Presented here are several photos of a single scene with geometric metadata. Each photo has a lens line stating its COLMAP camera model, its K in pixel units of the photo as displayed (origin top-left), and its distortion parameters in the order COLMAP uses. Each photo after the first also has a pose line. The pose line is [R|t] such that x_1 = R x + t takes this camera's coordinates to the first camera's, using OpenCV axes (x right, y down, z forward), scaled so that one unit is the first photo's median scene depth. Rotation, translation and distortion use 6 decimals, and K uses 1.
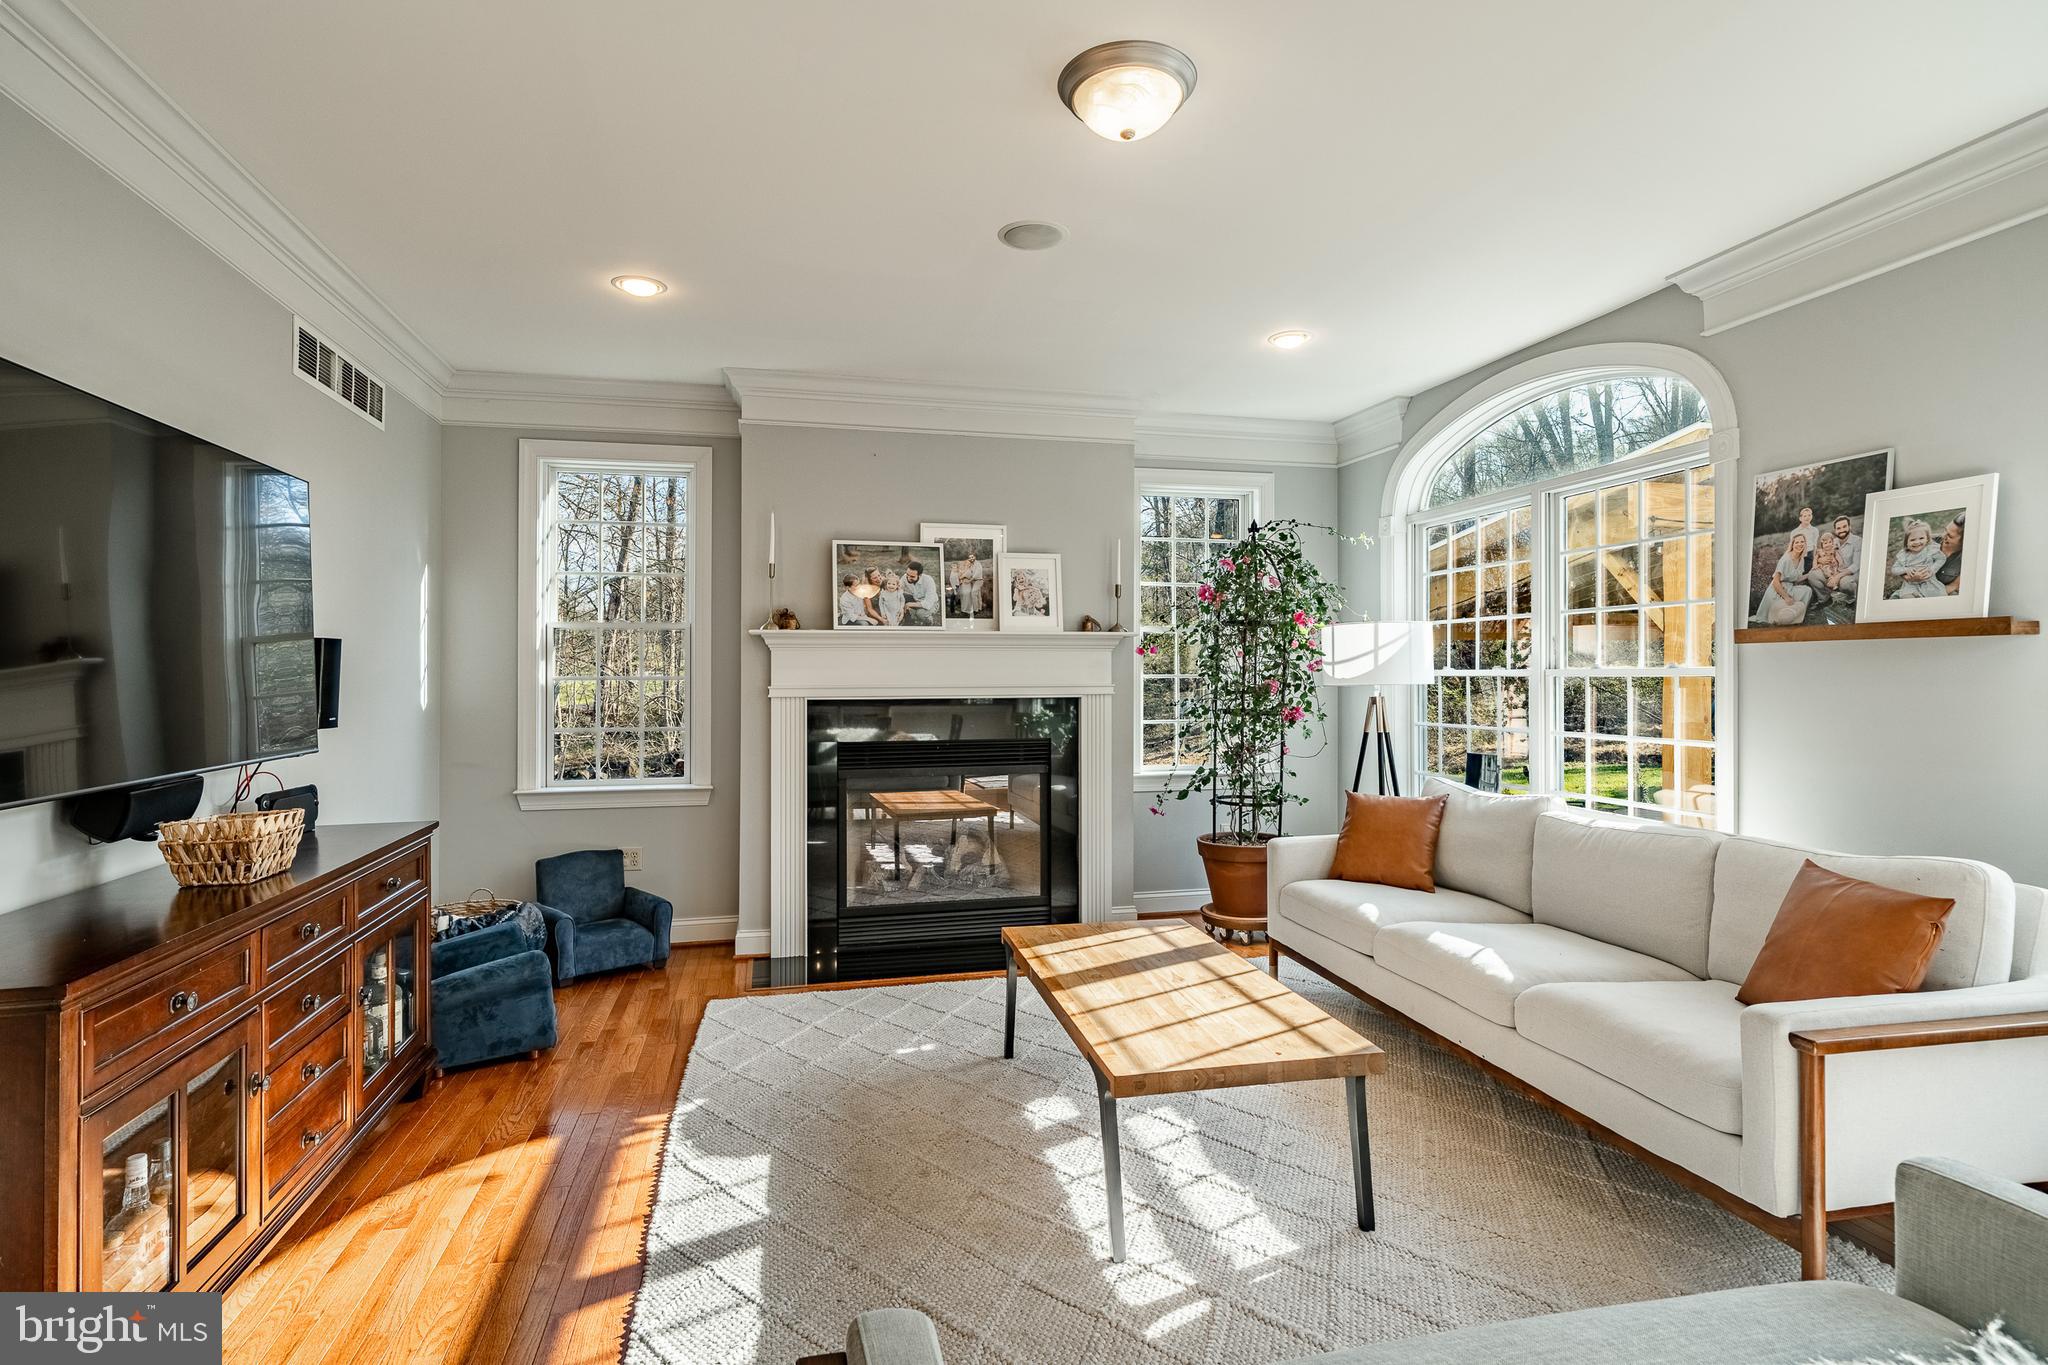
lens RADIAL K [[1010.6, 0, 1009.0], [0, 1010.6, 662.1], [0, 0, 1]] dist [-0.004625, 0.002422]
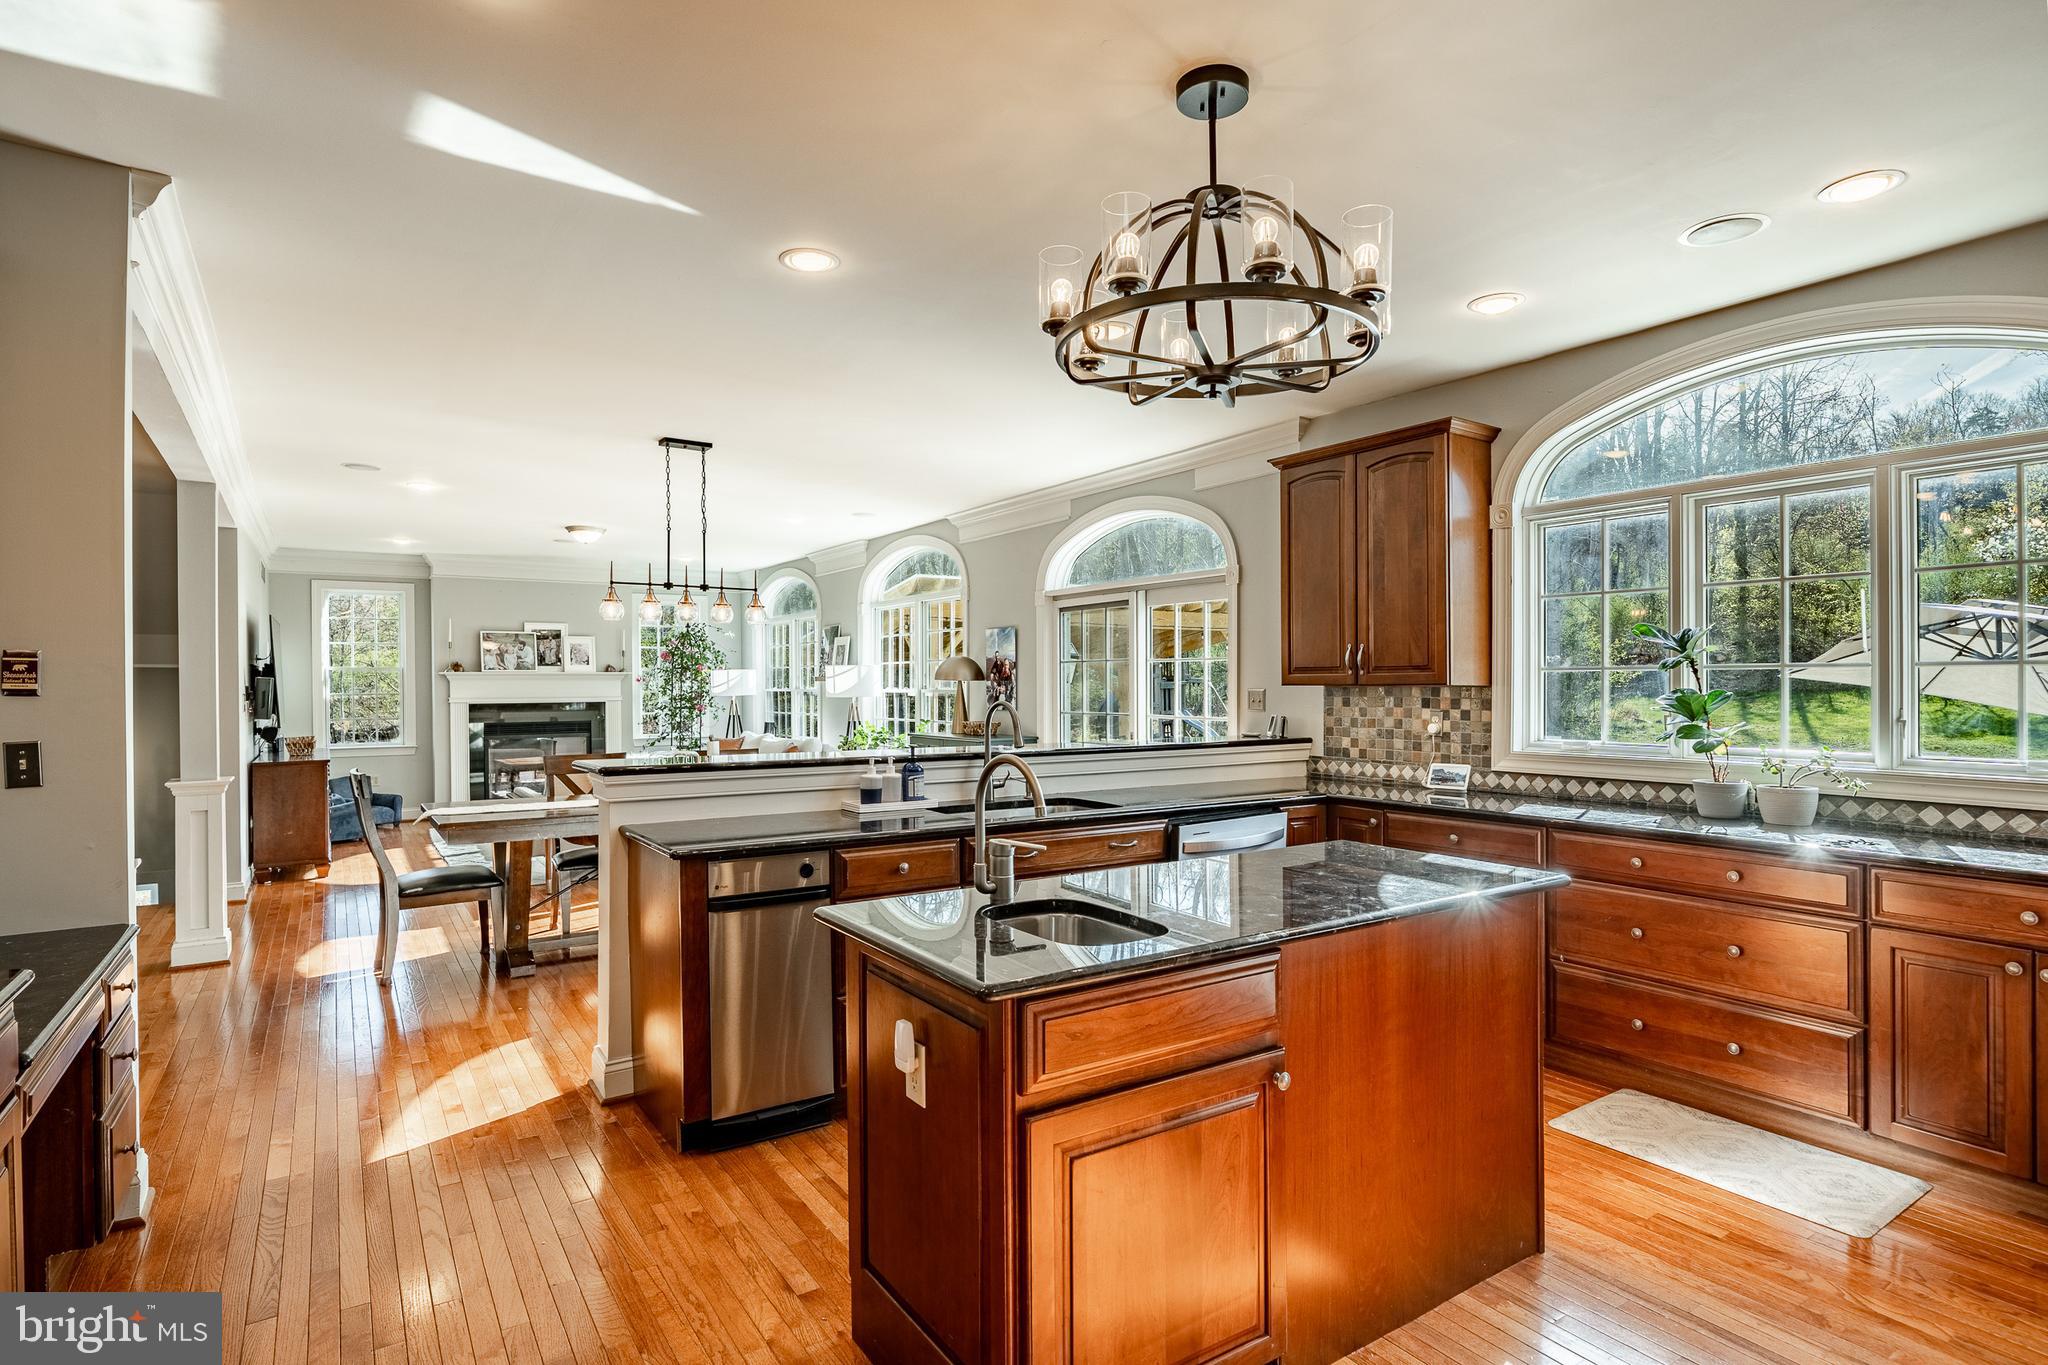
lens RADIAL K [[1010.6, 0, 1005.5], [0, 1010.6, 686.5], [0, 0, 1]] dist [-0.004625, 0.002422]
pose [[0.934821, -0.005103, 0.355082, 0.128837], [0.000339, 0.999909, 0.013479, -0.033544], [-0.355119, -0.012480, 0.934738, -1.671047]]
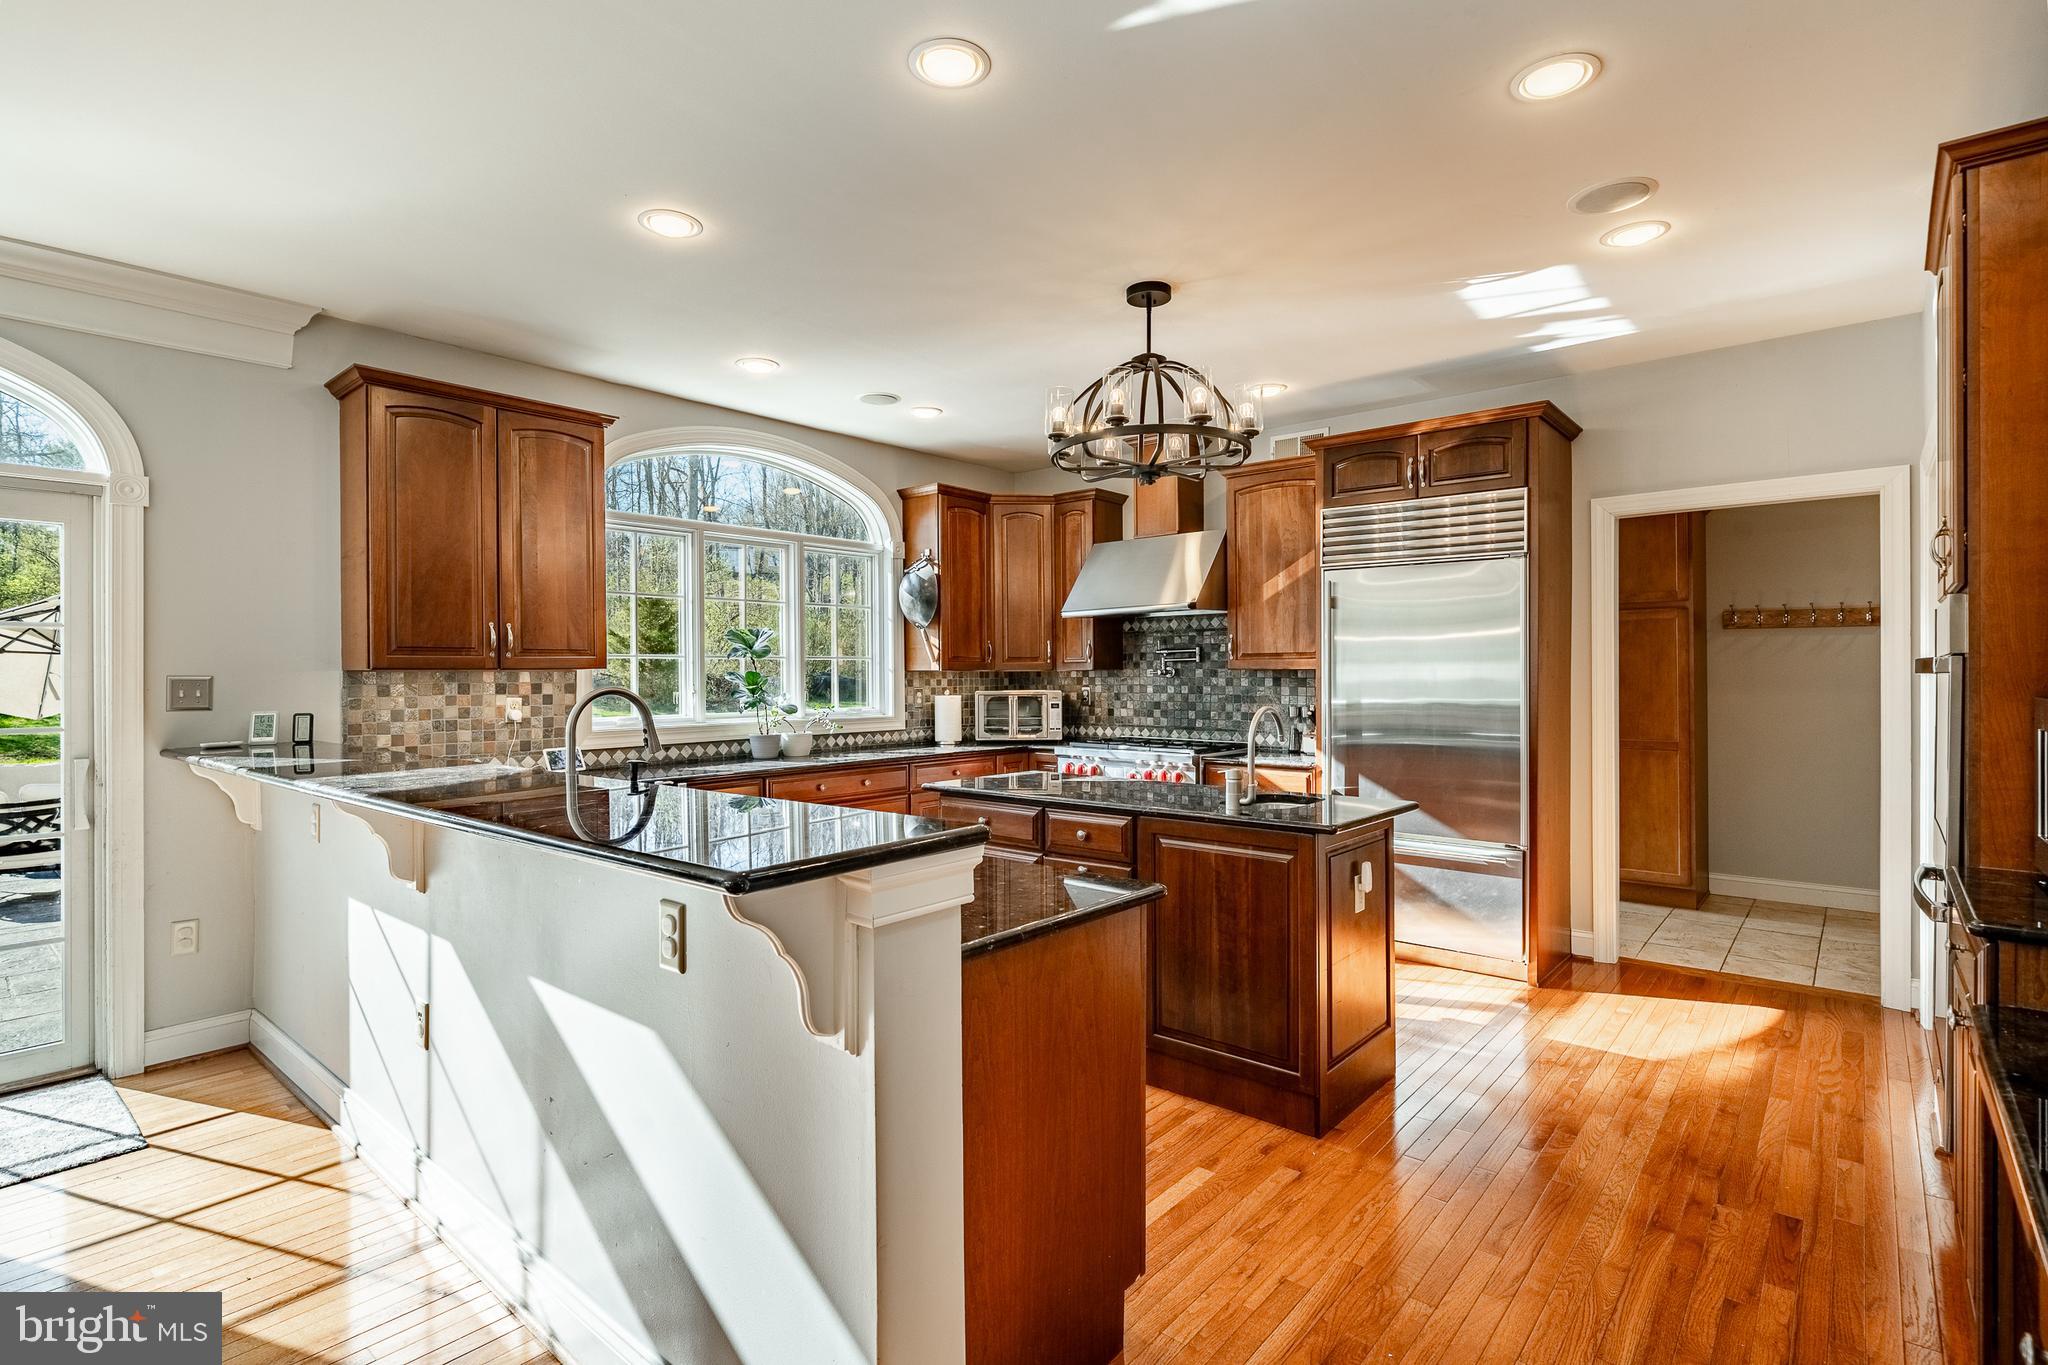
lens RADIAL K [[983.2, 0, 1016.2], [0, 983.2, 666.1], [0, 0, 1]] dist [-0.000082, 0.000614]
pose [[-0.596466, 0.003121, 0.802632, -0.173575], [-0.006539, 0.999940, -0.008747, -0.018476], [-0.802611, -0.010466, -0.596410, -0.638119]]
